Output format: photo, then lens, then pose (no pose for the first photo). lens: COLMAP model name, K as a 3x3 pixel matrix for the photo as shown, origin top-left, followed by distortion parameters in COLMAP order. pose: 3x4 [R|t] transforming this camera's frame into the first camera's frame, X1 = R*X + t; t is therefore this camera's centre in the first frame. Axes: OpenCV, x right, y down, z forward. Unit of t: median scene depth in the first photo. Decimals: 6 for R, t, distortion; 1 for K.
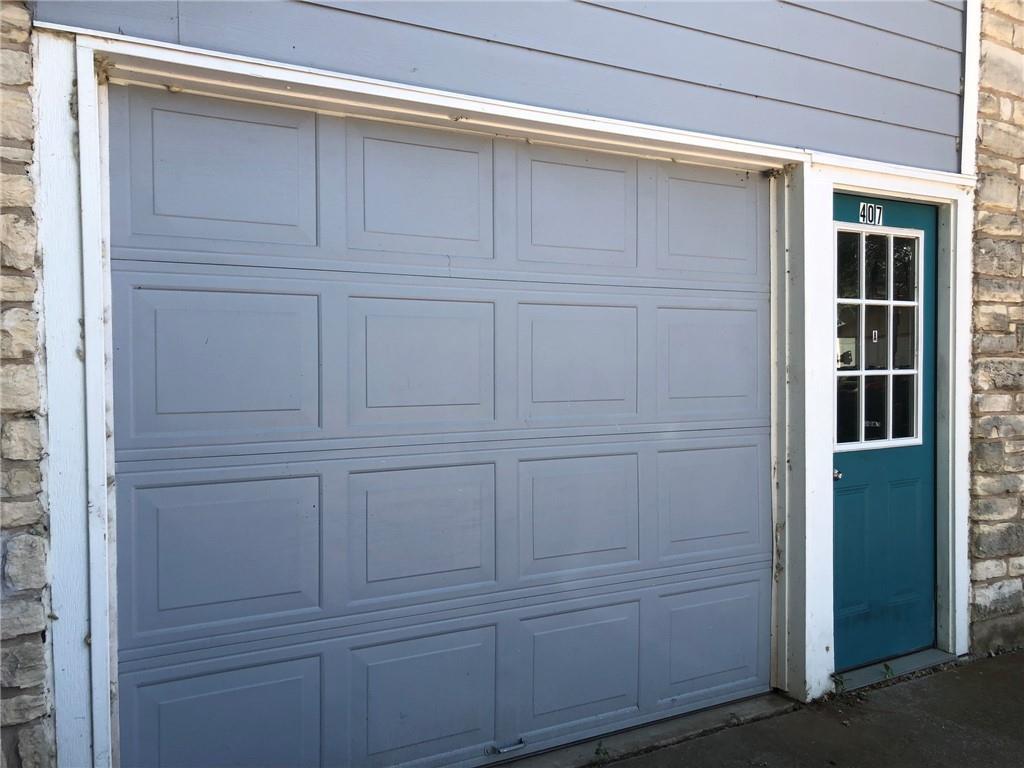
lens RADIAL K [[836.0, 0, 512.0], [0, 836.0, 384.0], [0, 0, 1]] dist [0.034920, -0.049225]
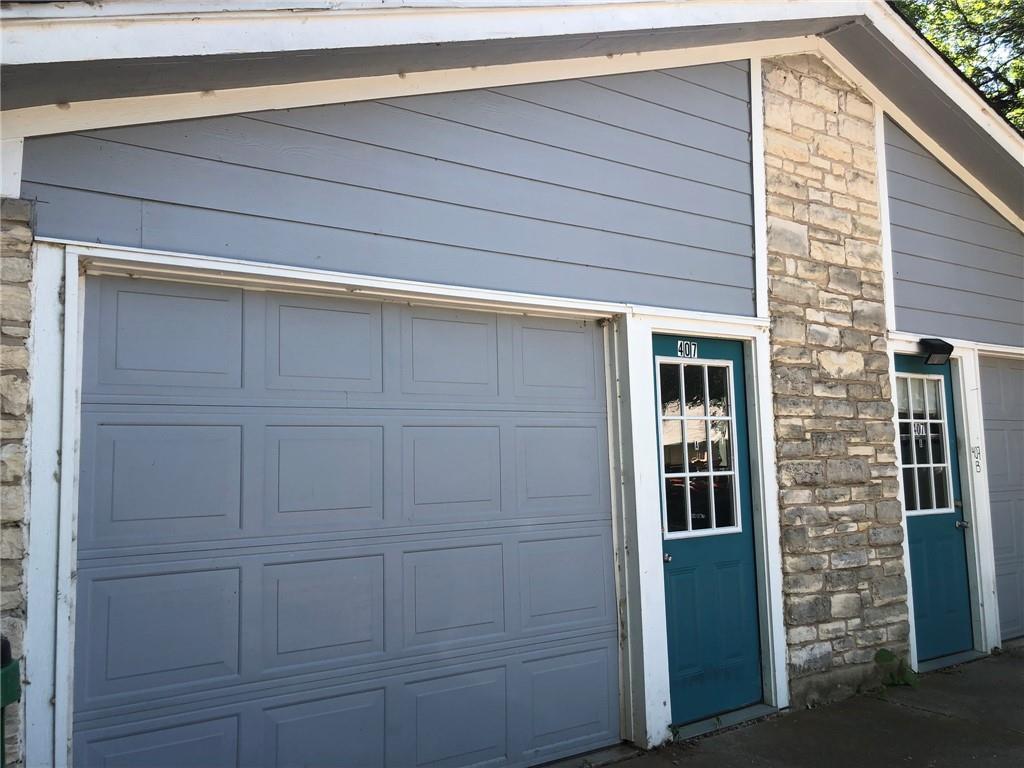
lens RADIAL K [[822.2, 0, 512.0], [0, 822.2, 384.0], [0, 0, 1]] dist [0.012126, -0.000492]
pose [[0.995556, -0.011307, 0.093490, 0.049003], [0.022889, 0.992048, -0.123758, -0.001922], [-0.091347, 0.125348, 0.987899, -0.223883]]
